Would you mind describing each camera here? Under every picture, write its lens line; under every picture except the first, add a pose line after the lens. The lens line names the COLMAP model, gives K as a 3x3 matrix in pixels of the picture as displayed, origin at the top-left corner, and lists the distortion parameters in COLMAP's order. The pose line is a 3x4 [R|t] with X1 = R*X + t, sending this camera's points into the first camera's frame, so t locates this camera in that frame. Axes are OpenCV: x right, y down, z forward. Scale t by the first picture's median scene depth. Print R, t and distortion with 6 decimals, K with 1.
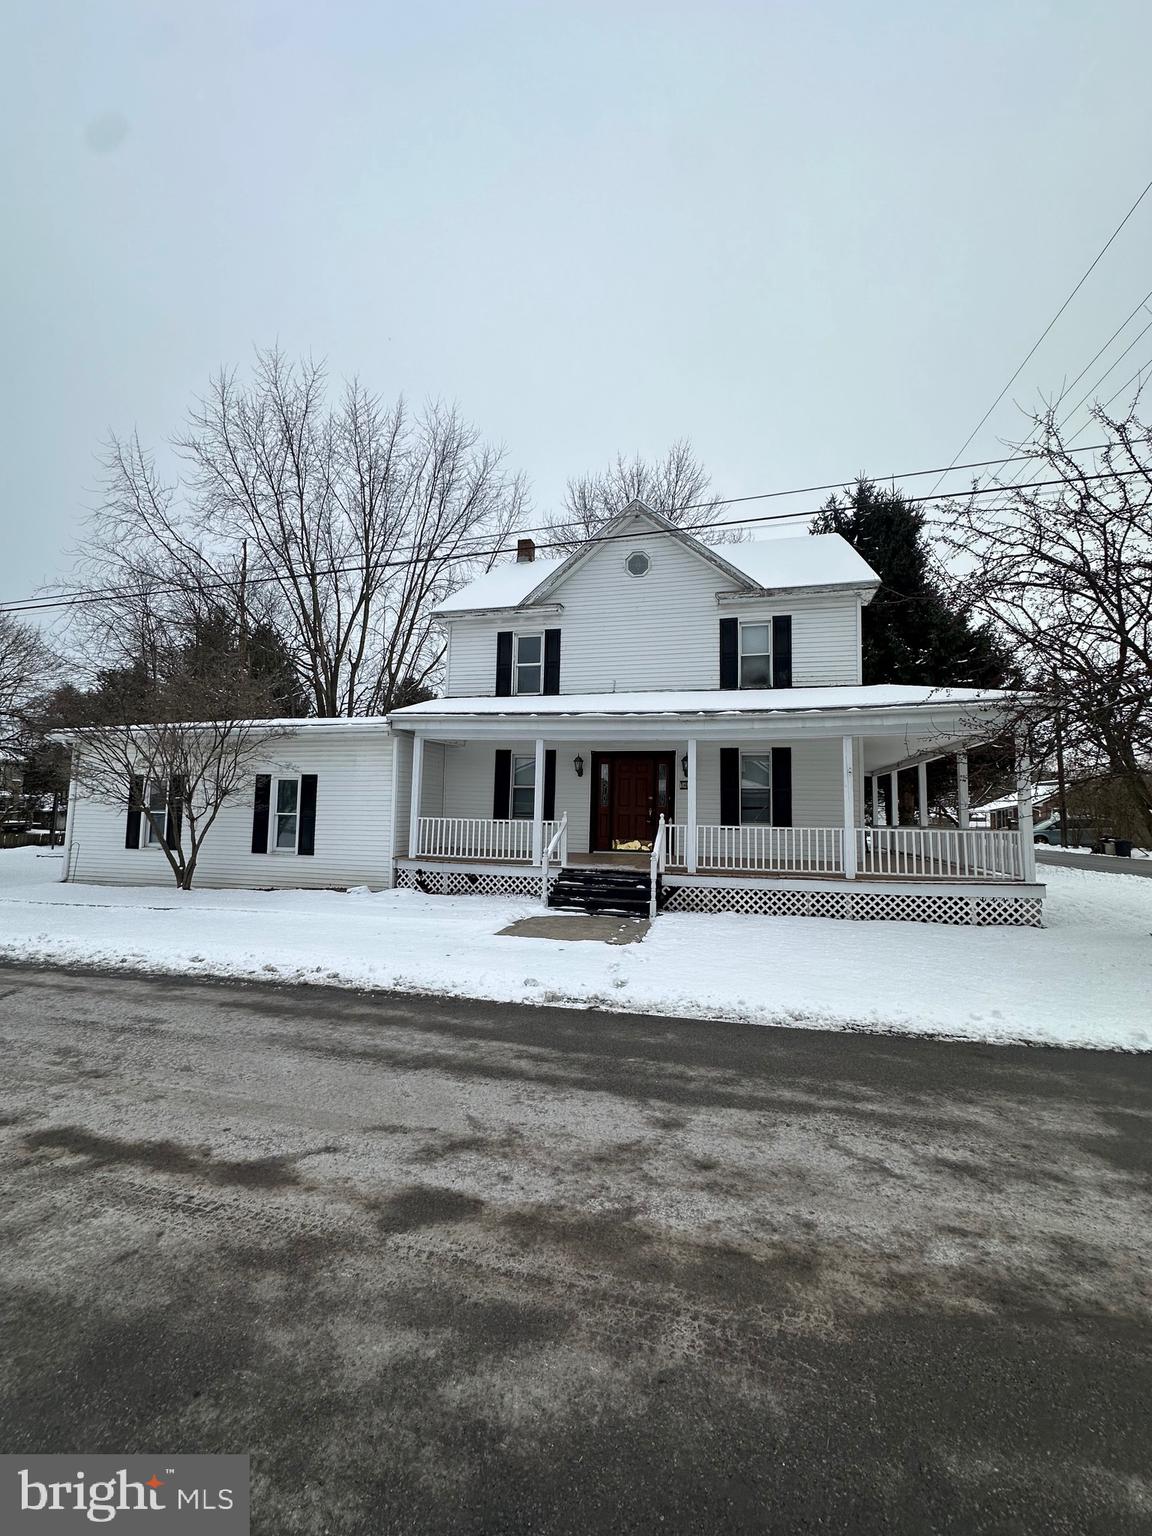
lens RADIAL K [[604.2, 0, 578.2], [0, 604.2, 774.1], [0, 0, 1]] dist [0.000597, 0.000113]
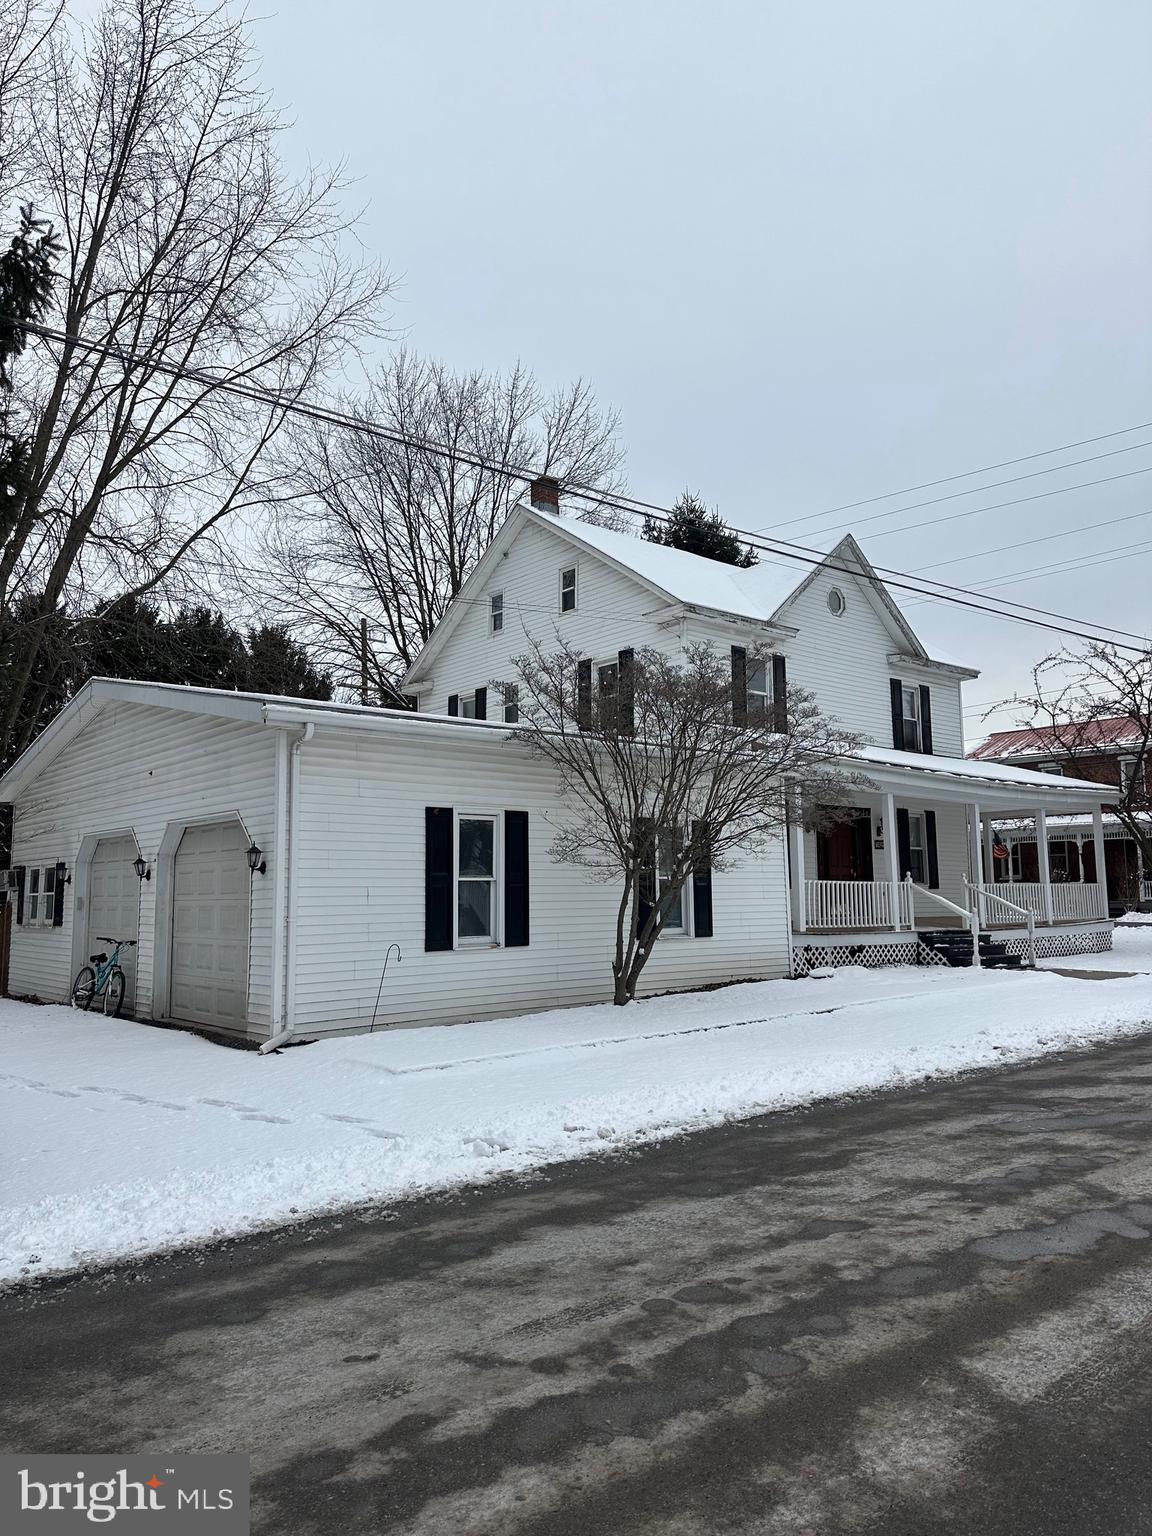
lens RADIAL K [[1054.7, 0, 566.3], [0, 1054.7, 763.6], [0, 0, 1]] dist [0.149504, -0.206152]
pose [[0.579700, 0.074662, 0.811402, -1.569555], [-0.038703, 0.997192, -0.064106, 0.019844], [-0.813910, 0.005758, 0.580962, 0.424268]]
